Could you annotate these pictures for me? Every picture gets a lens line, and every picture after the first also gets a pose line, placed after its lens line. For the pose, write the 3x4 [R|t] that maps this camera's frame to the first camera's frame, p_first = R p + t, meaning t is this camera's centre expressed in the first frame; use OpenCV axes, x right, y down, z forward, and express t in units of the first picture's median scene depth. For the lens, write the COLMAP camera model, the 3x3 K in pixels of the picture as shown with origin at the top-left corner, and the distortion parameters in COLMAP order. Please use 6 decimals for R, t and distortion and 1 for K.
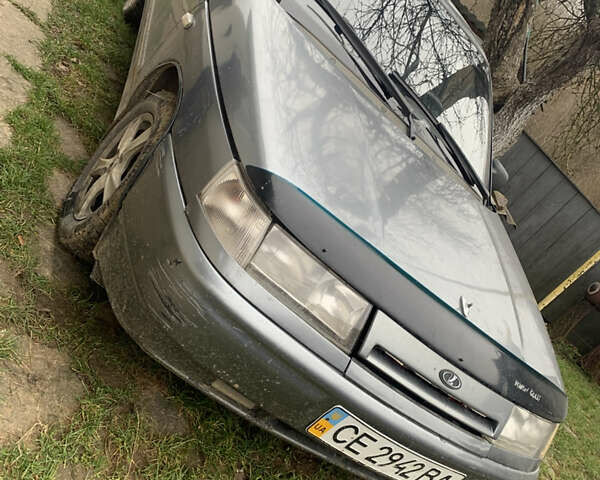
lens RADIAL K [[559.0, 0, 300.0], [0, 559.0, 240.0], [0, 0, 1]] dist [0.007260, -0.028828]
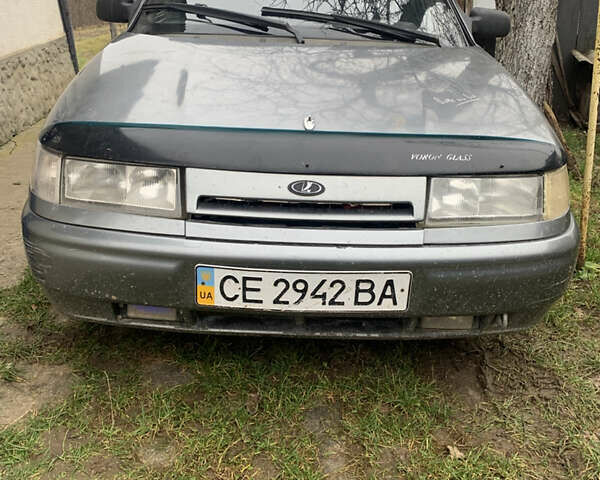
lens RADIAL K [[559.0, 0, 300.0], [0, 559.0, 240.0], [0, 0, 1]] dist [0.007260, -0.028828]
pose [[0.755978, -0.557783, -0.342601, 0.561917], [0.506097, 0.829978, -0.234526, 0.565073], [0.415165, 0.003907, 0.909738, 0.129621]]
